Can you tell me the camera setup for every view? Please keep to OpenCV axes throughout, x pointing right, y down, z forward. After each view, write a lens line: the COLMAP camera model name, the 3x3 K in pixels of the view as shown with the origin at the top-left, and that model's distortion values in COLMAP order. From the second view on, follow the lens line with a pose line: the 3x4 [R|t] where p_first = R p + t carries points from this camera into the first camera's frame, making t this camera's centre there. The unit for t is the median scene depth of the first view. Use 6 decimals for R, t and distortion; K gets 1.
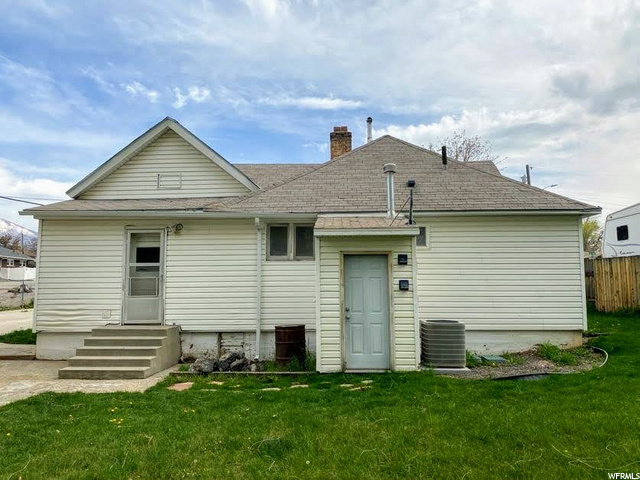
lens RADIAL K [[491.2, 0, 319.7], [0, 491.2, 238.0], [0, 0, 1]] dist [0.072479, -0.124261]
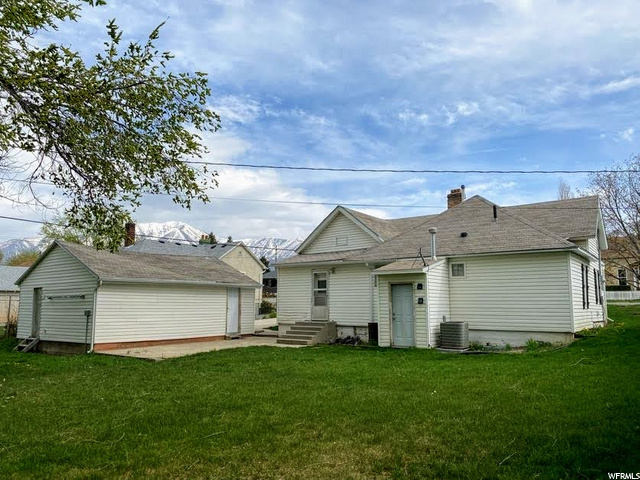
lens RADIAL K [[491.2, 0, 319.7], [0, 491.2, 238.0], [0, 0, 1]] dist [0.072479, -0.124261]
pose [[0.818710, -0.072818, -0.569571, 0.759208], [0.056231, 0.997326, -0.046678, -0.057979], [0.571447, 0.006188, 0.820616, -0.576386]]
